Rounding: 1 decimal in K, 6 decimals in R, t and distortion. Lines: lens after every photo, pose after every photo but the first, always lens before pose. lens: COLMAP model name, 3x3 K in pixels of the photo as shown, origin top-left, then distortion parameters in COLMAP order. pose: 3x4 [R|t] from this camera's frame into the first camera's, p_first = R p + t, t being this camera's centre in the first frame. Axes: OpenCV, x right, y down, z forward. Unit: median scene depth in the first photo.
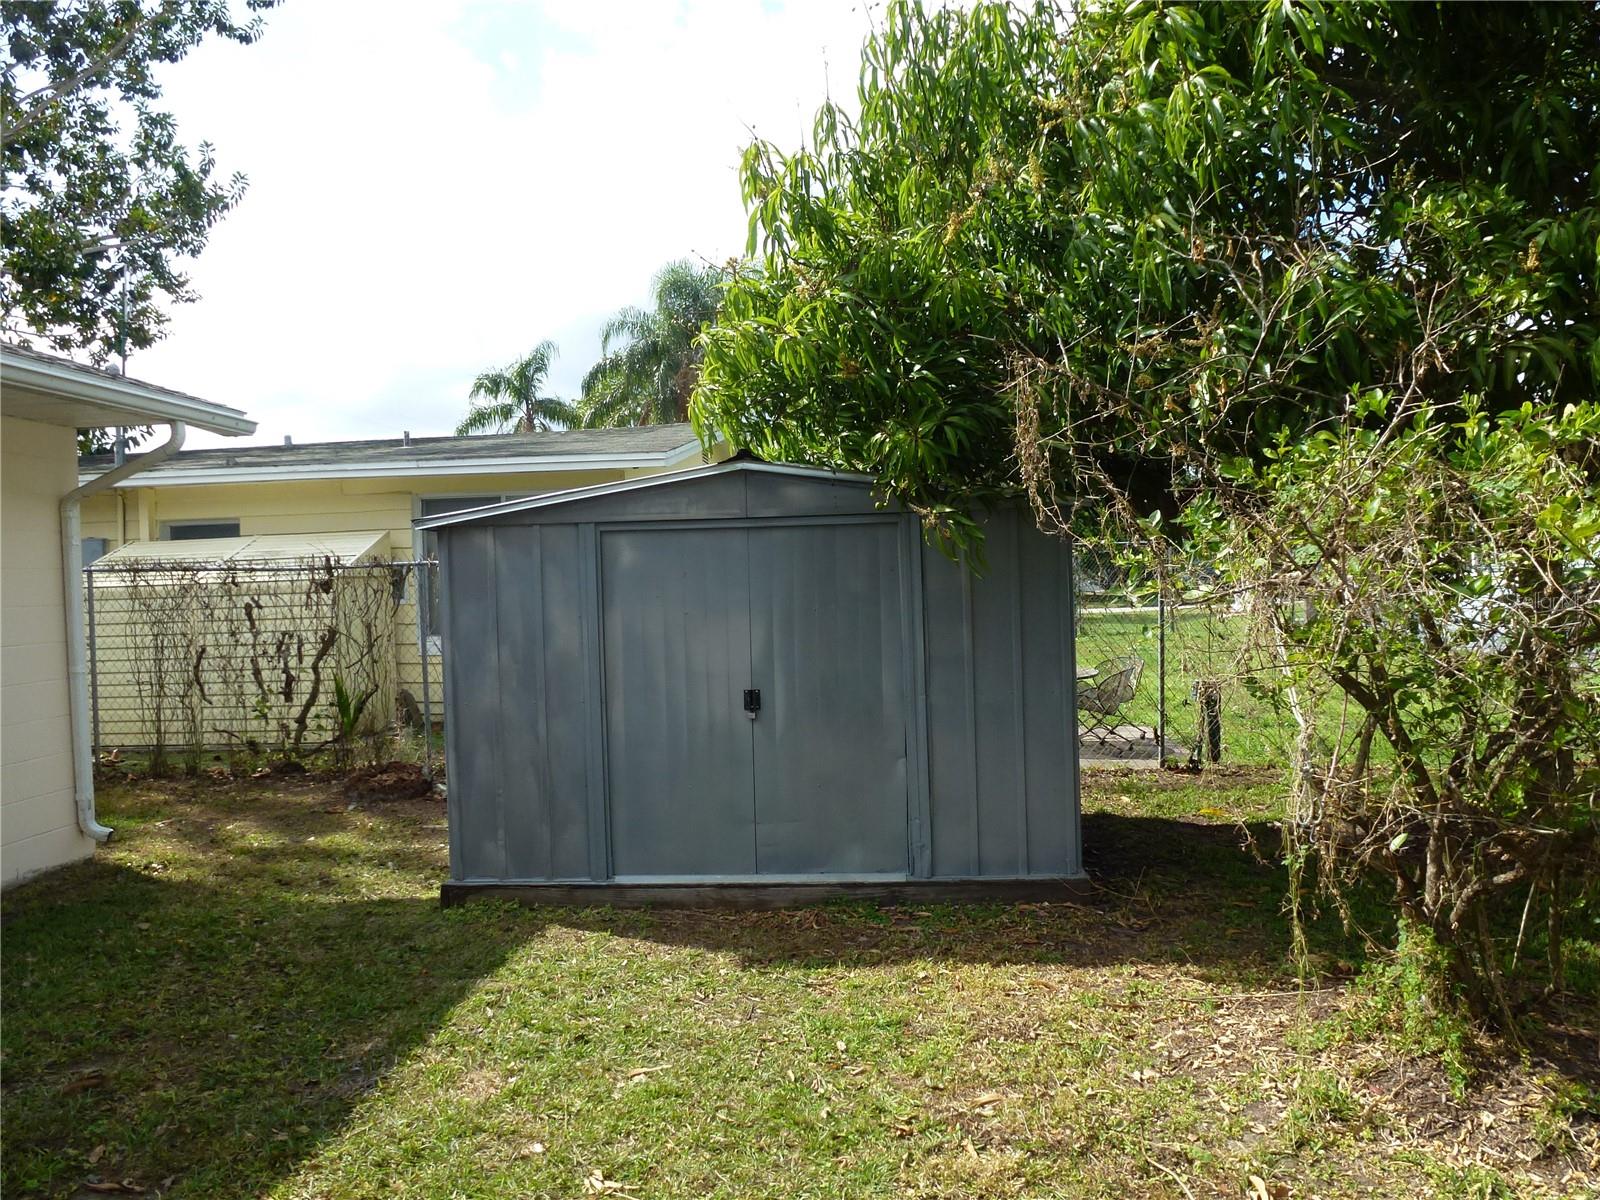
lens RADIAL K [[1154.3, 0, 796.5], [0, 1154.3, 600.0], [0, 0, 1]] dist [-0.068646, 0.031311]
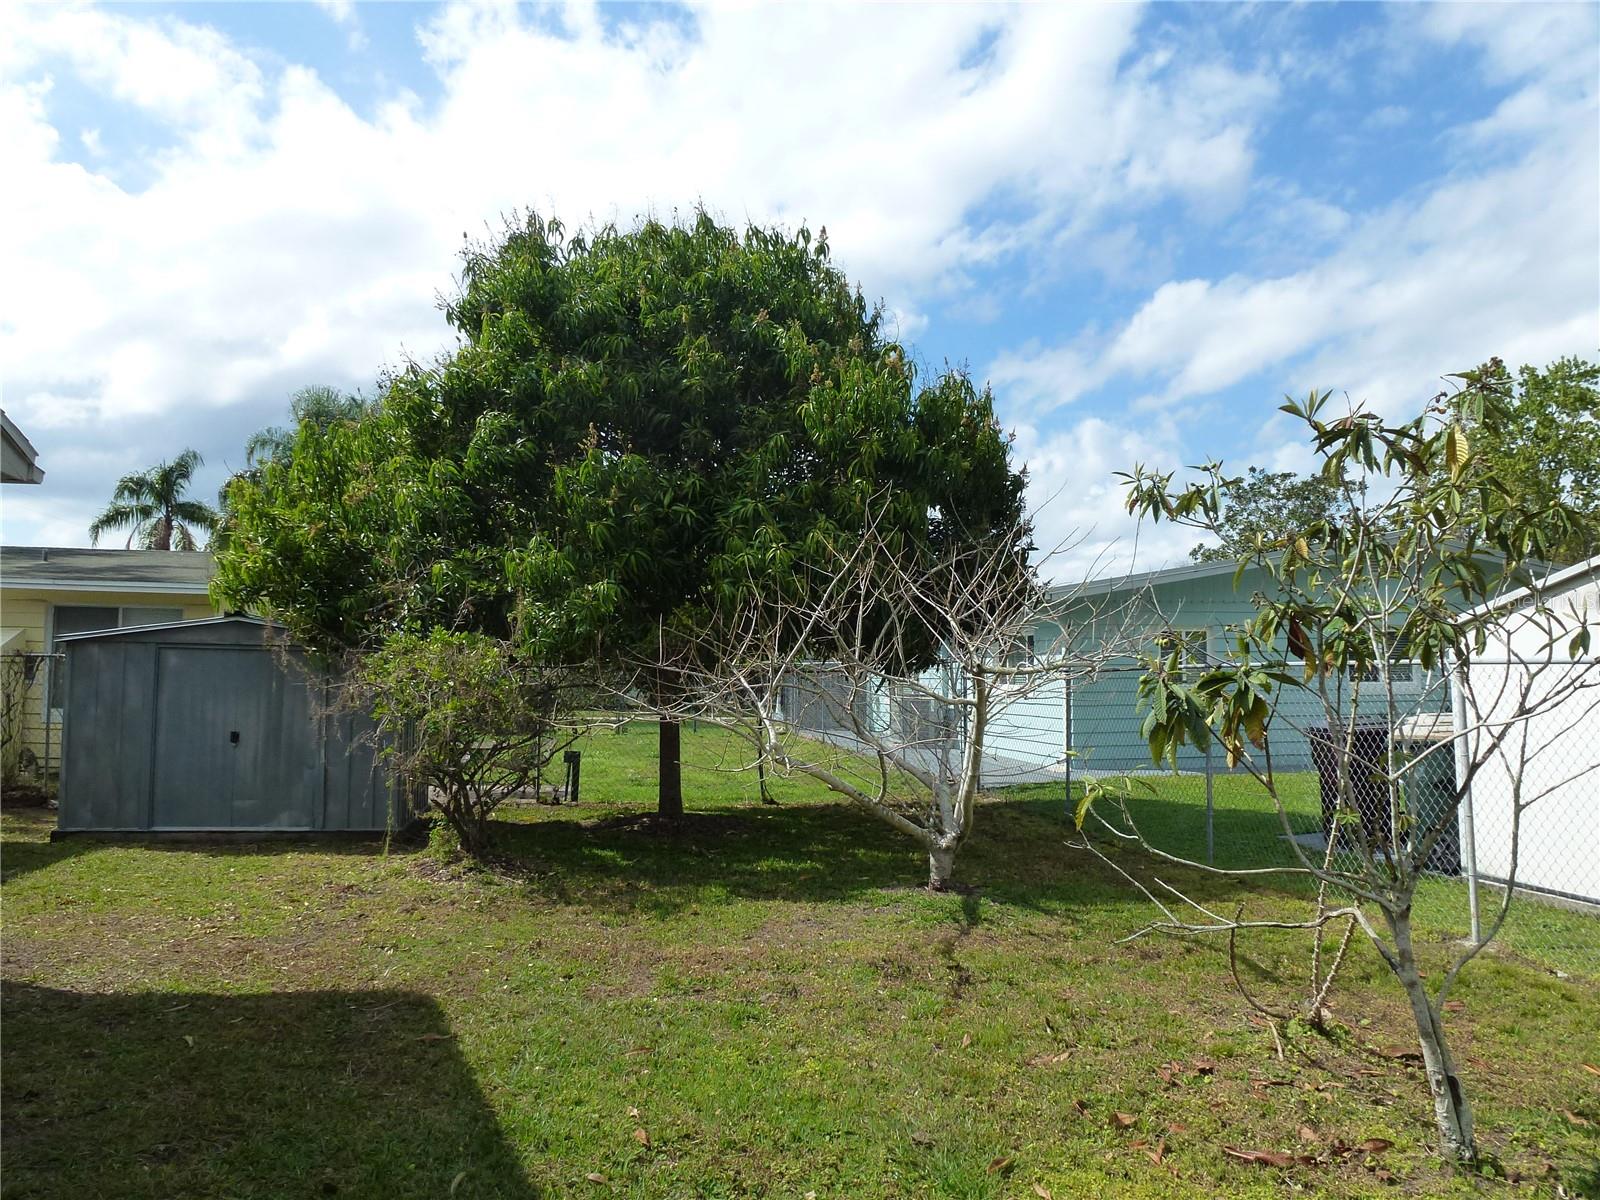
lens RADIAL K [[1154.3, 0, 807.7], [0, 1154.3, 601.6], [0, 0, 1]] dist [-0.068646, 0.031311]
pose [[0.960445, 0.055506, 0.272882, 0.152767], [-0.031614, 0.995332, -0.091187, 0.000929], [-0.276669, 0.078954, 0.957716, -0.487852]]
